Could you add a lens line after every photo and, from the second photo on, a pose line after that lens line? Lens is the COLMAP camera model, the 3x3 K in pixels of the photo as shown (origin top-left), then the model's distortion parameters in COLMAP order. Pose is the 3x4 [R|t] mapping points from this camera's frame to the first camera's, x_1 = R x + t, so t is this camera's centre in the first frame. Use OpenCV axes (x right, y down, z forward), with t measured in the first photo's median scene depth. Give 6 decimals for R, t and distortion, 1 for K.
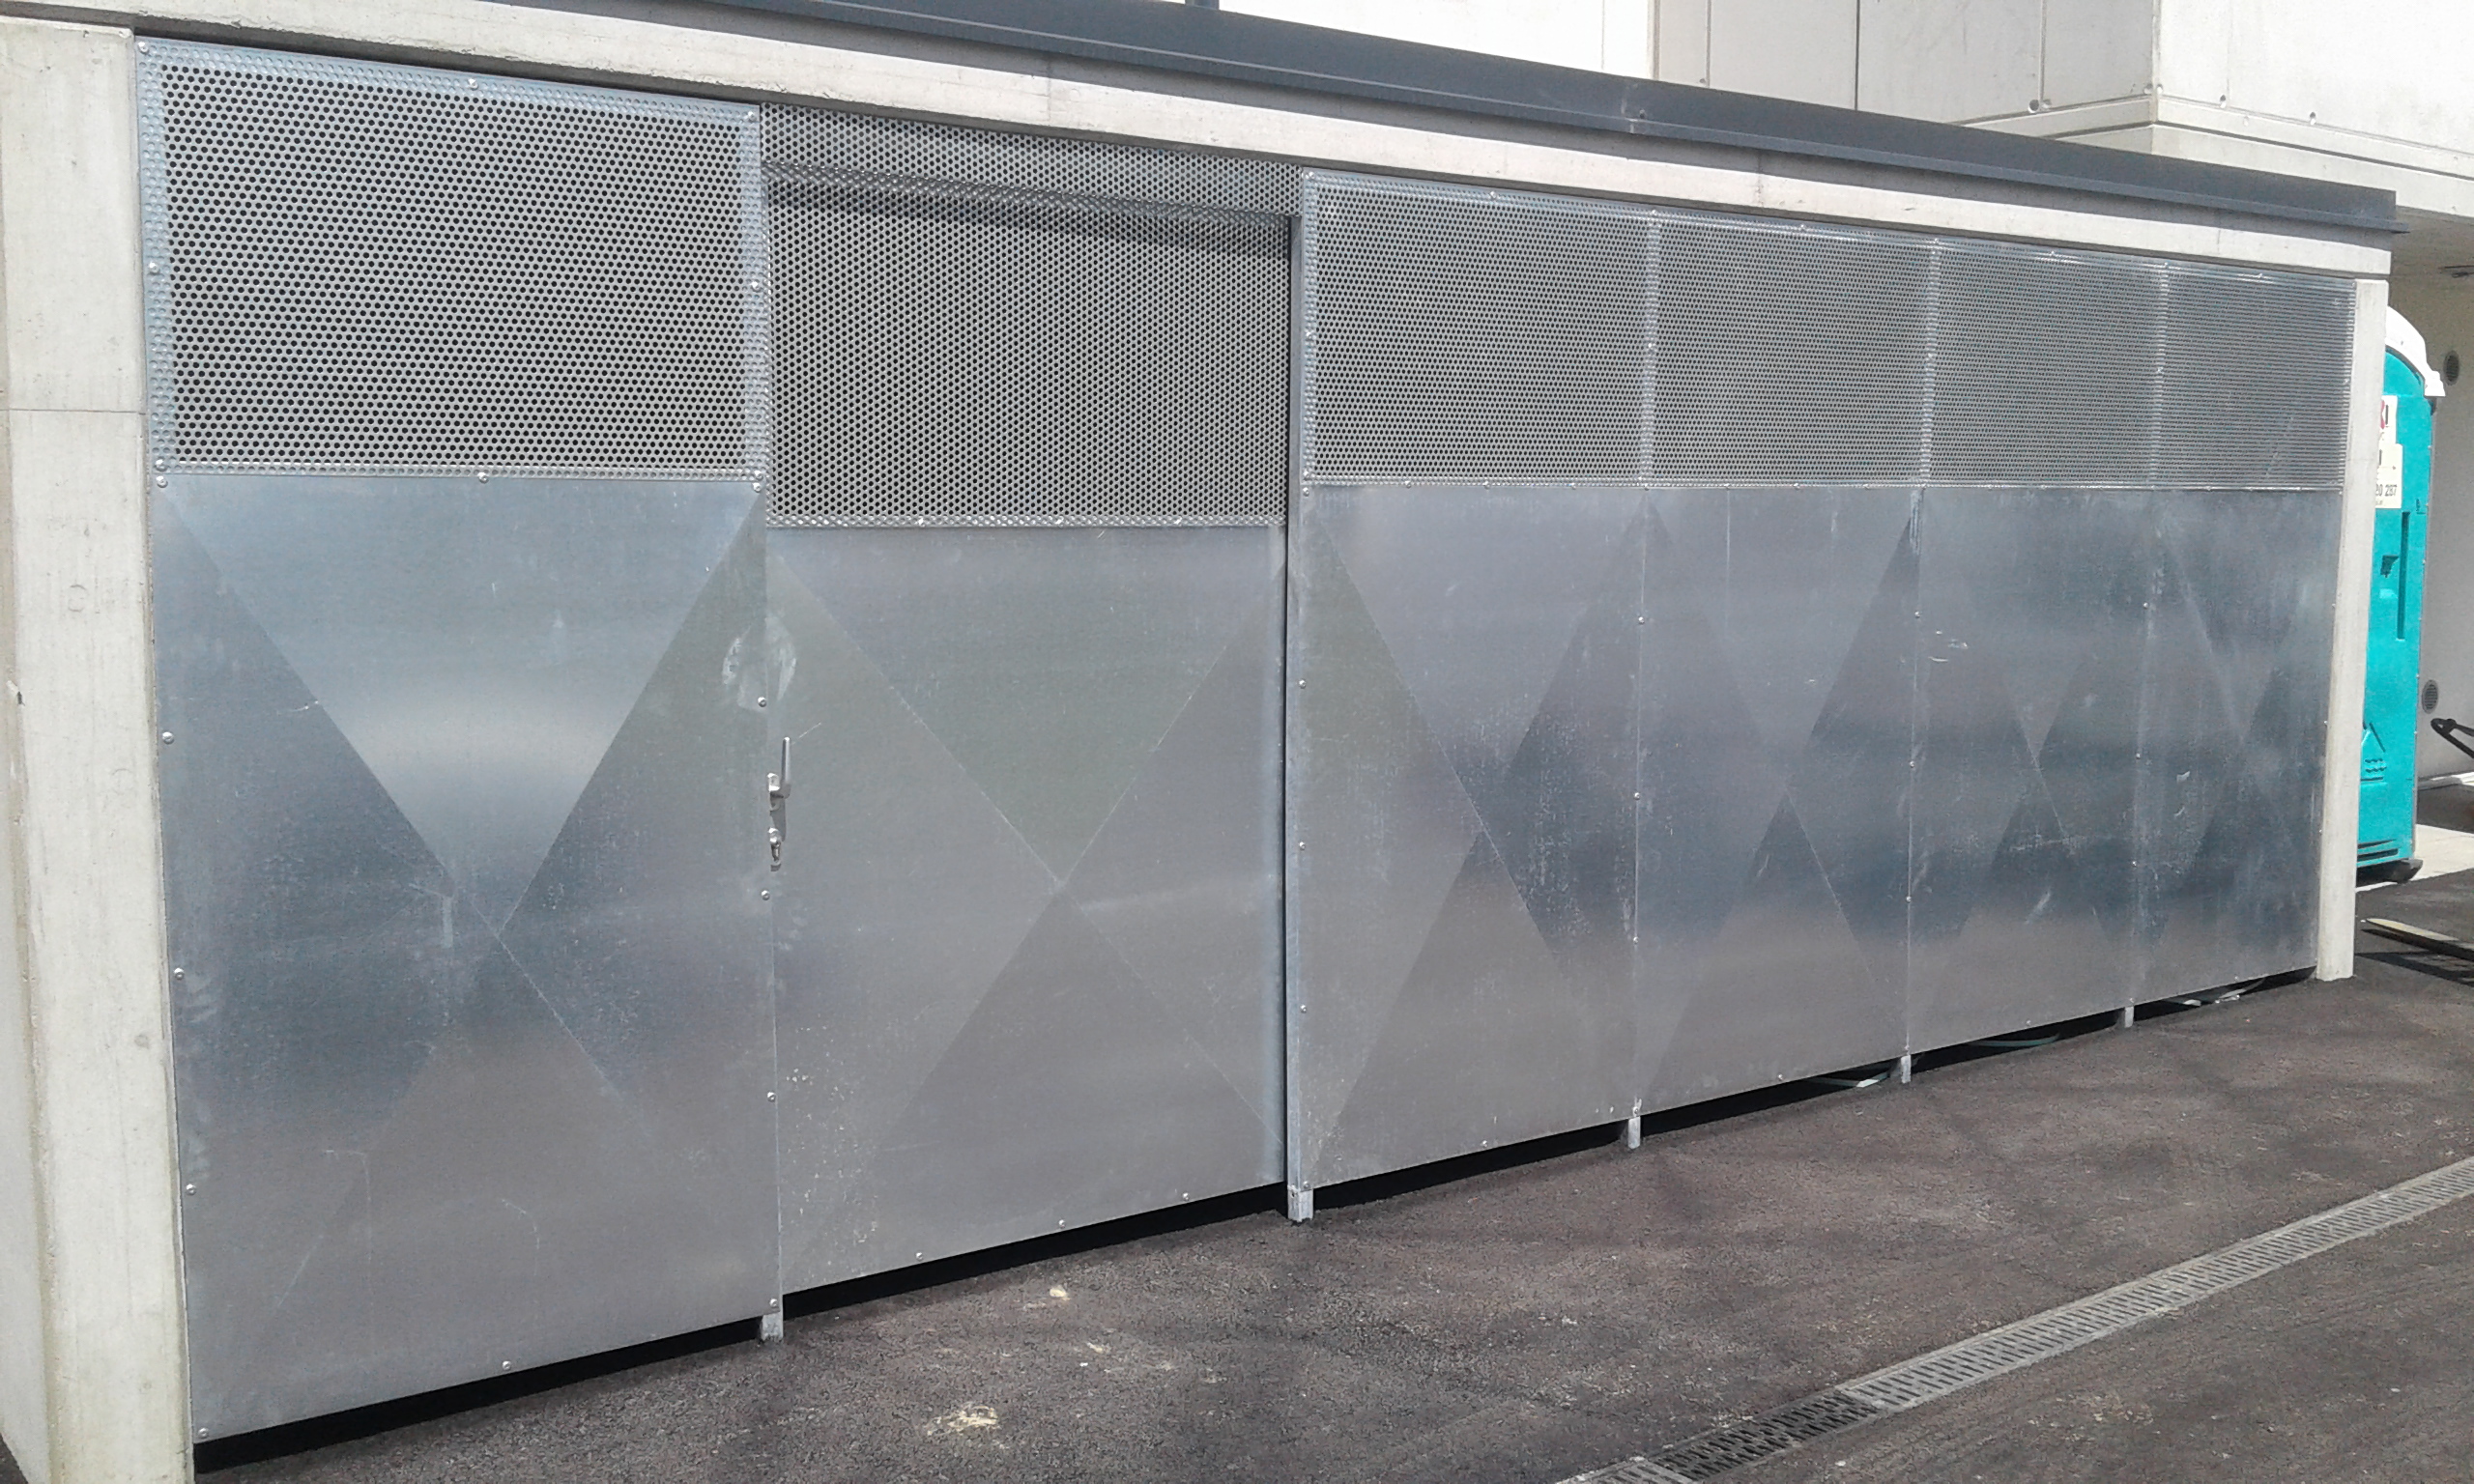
lens RADIAL K [[2252.1, 0, 1264.6], [0, 2252.1, 651.8], [0, 0, 1]] dist [0.096336, -0.241571]
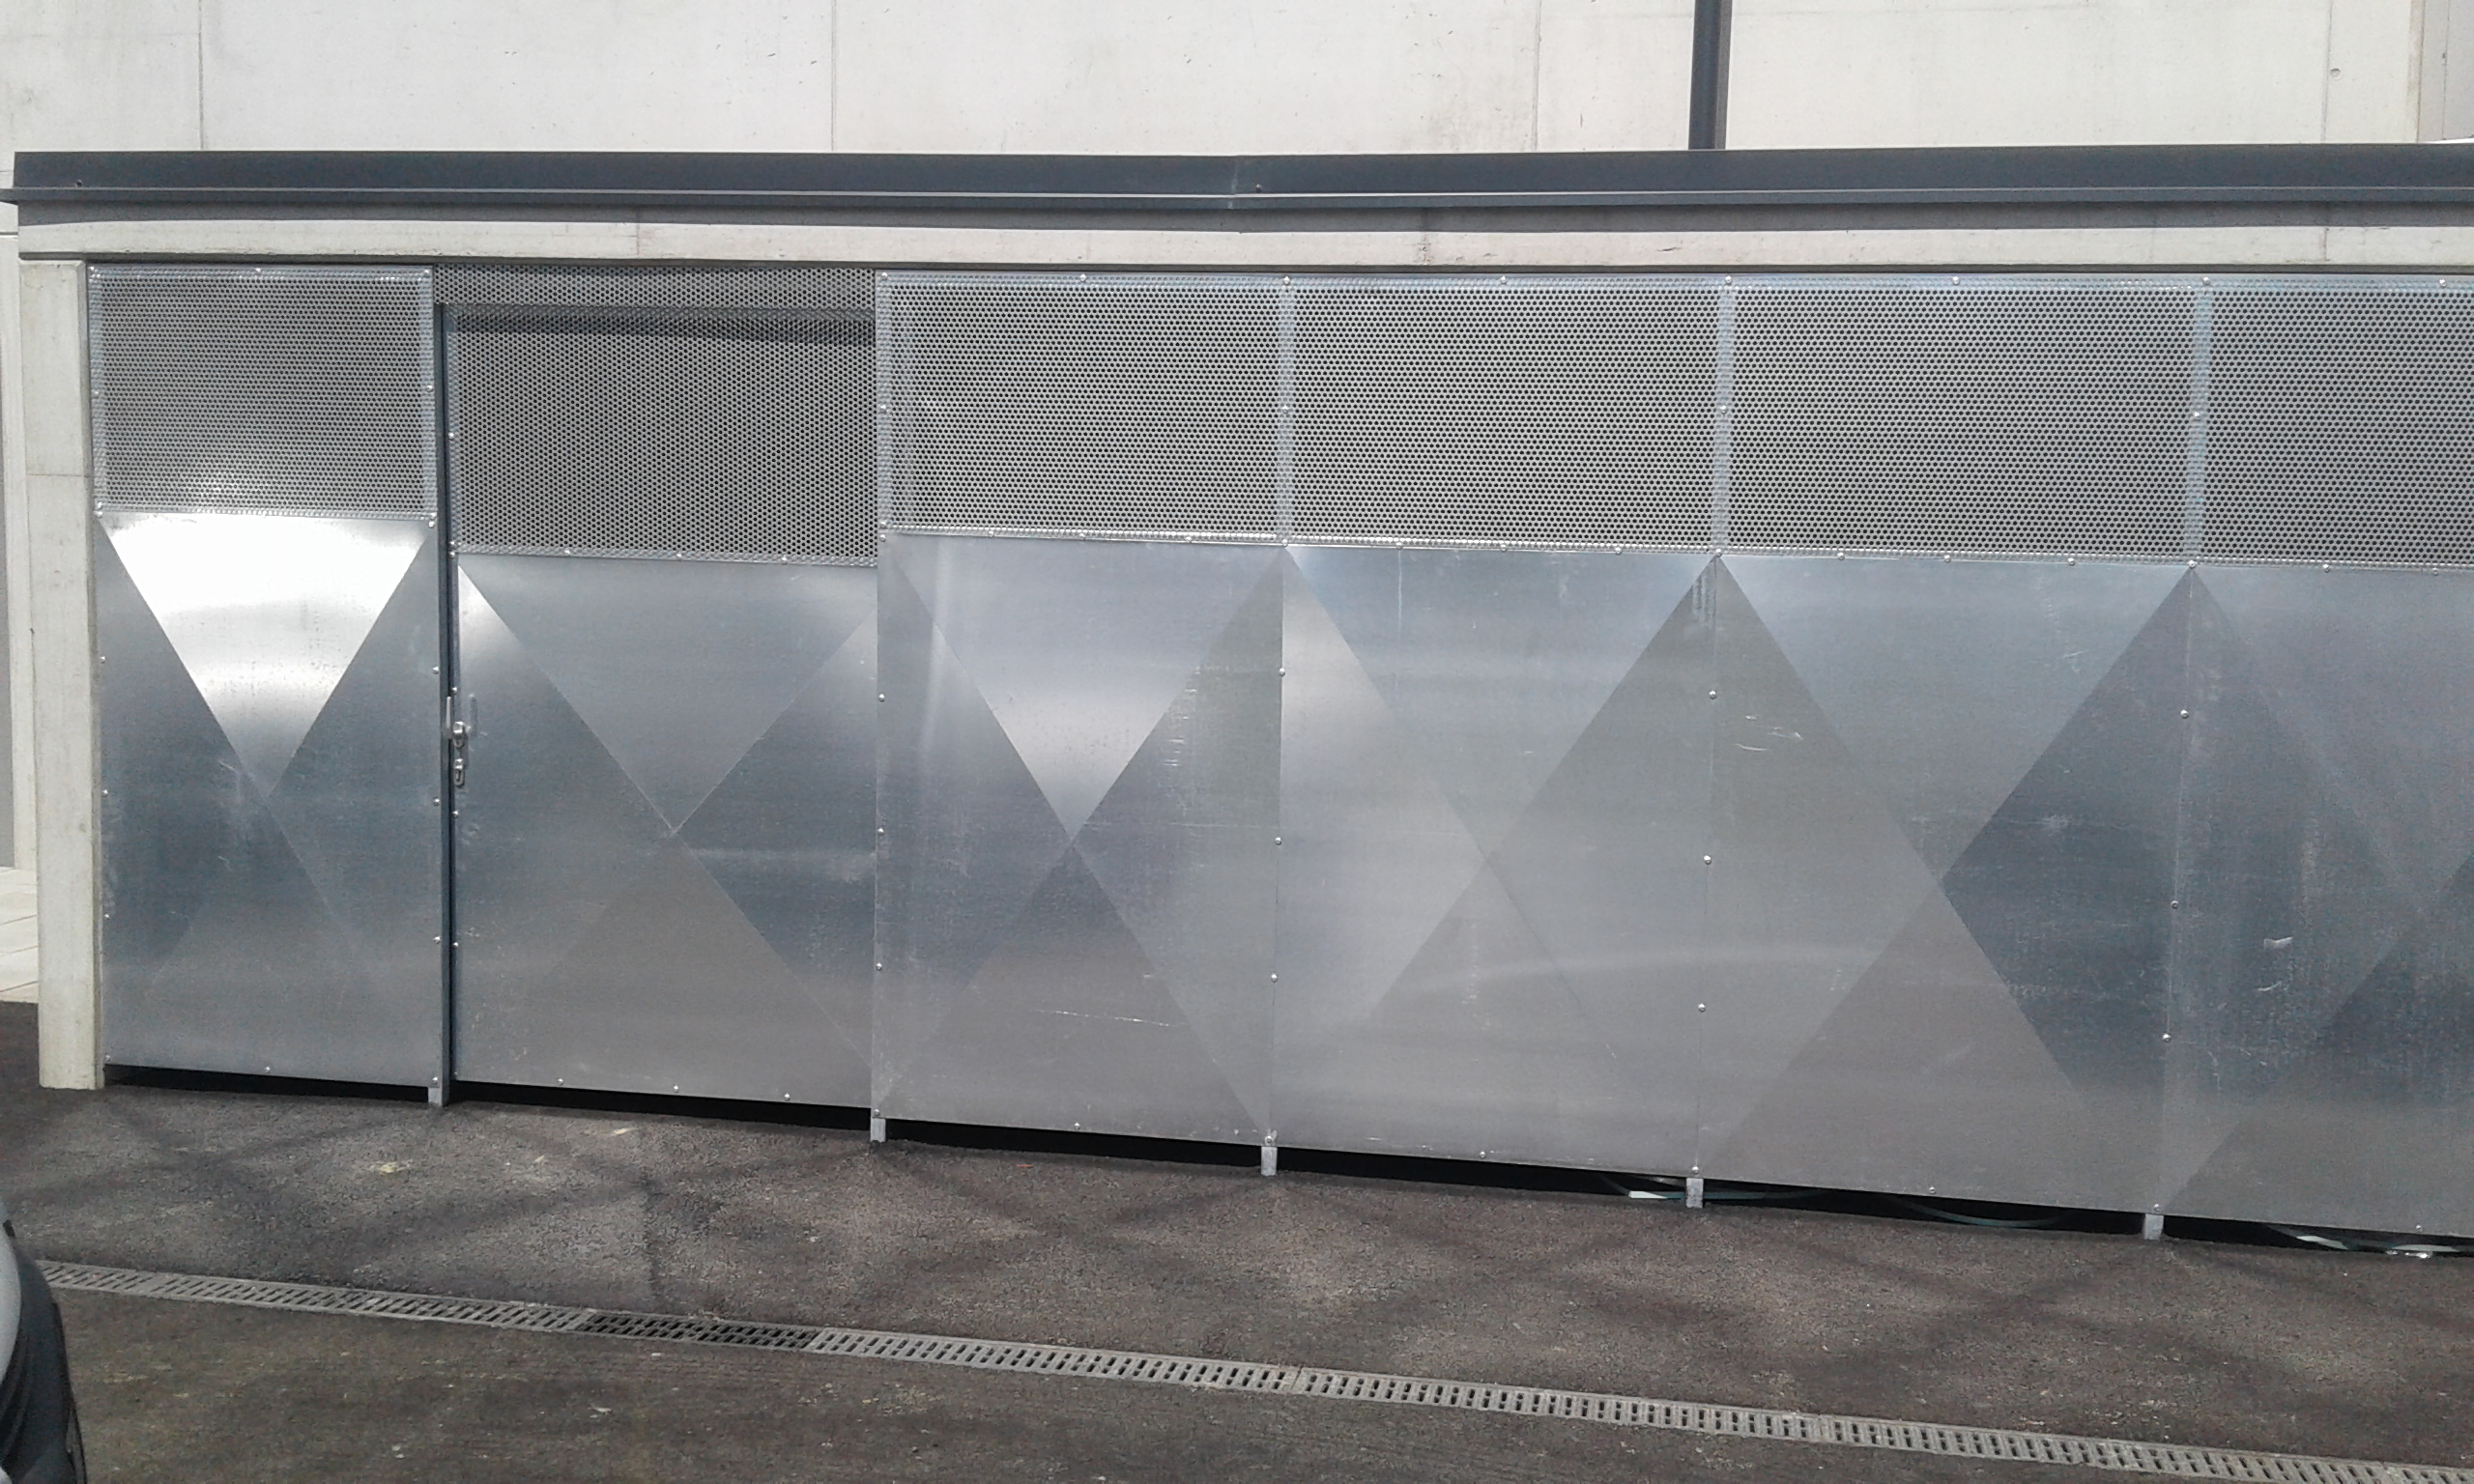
lens RADIAL K [[2205.6, 0, 1320.9], [0, 2205.6, 730.9], [0, 0, 1]] dist [0.092723, -0.200495]
pose [[0.696174, 0.072062, -0.714247, 1.041894], [-0.074922, 0.996809, 0.027544, -0.018450], [0.713952, 0.034338, 0.699352, 0.343535]]
